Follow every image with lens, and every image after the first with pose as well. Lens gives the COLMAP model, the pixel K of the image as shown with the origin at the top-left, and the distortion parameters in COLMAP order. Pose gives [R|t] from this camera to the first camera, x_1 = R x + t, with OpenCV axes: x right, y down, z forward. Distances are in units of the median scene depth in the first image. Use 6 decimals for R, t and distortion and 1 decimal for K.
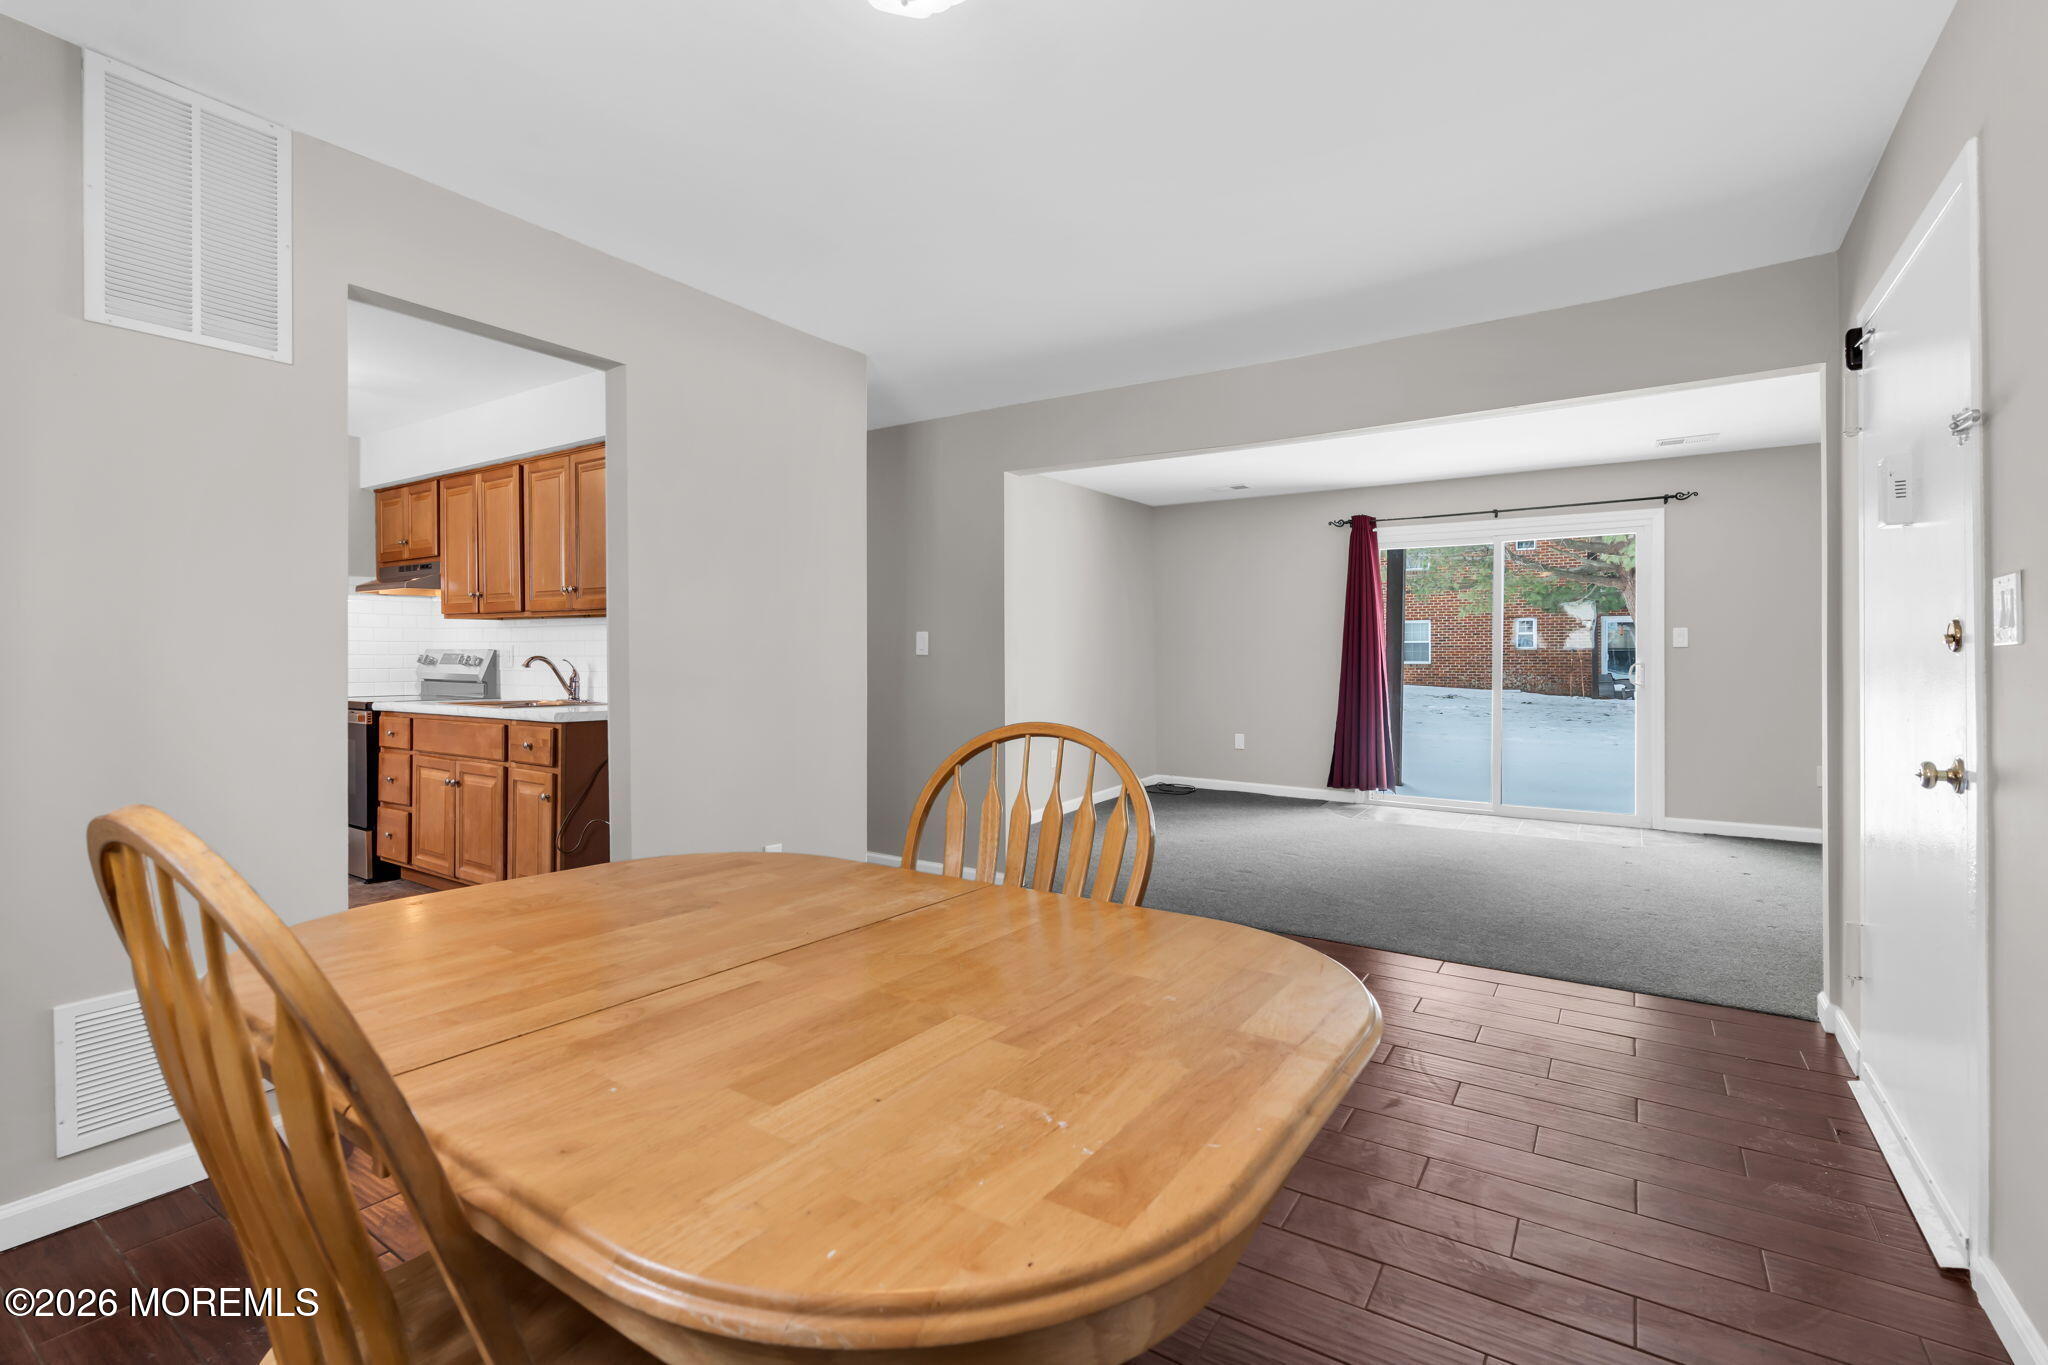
lens RADIAL K [[926.4, 0, 1030.6], [0, 926.4, 671.9], [0, 0, 1]] dist [-0.002484, 0.000279]
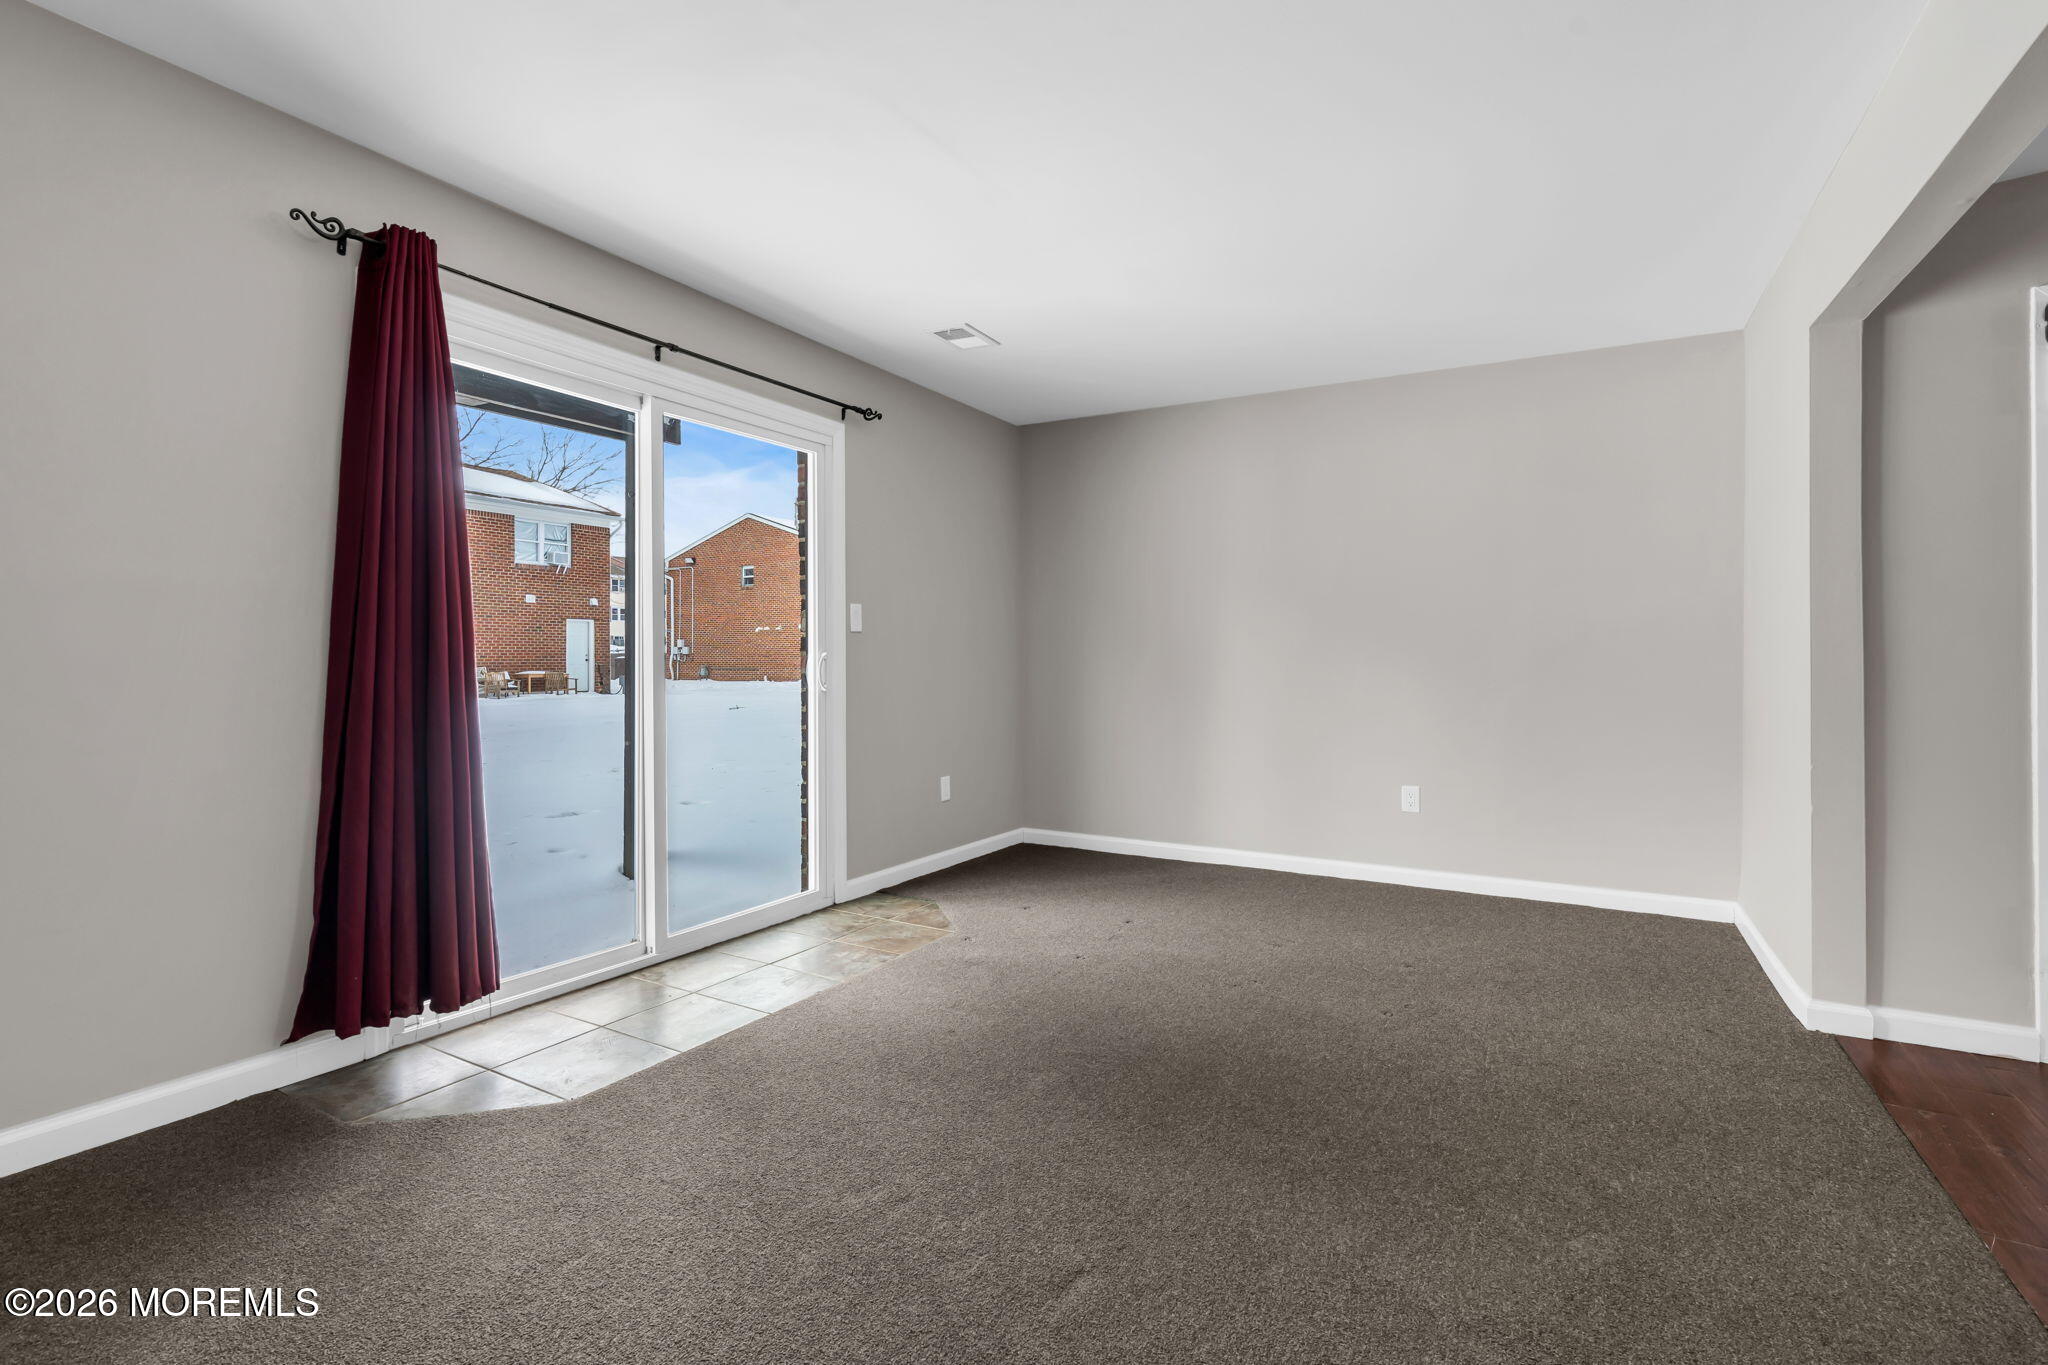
lens RADIAL K [[967.6, 0, 1011.8], [0, 967.6, 661.2], [0, 0, 1]] dist [-0.003703, 0.000498]
pose [[-0.059014, 0.000162, 0.998257, -0.029613], [0.017377, 0.999849, 0.000865, -0.002897], [-0.998106, 0.017398, -0.059008, 0.922056]]
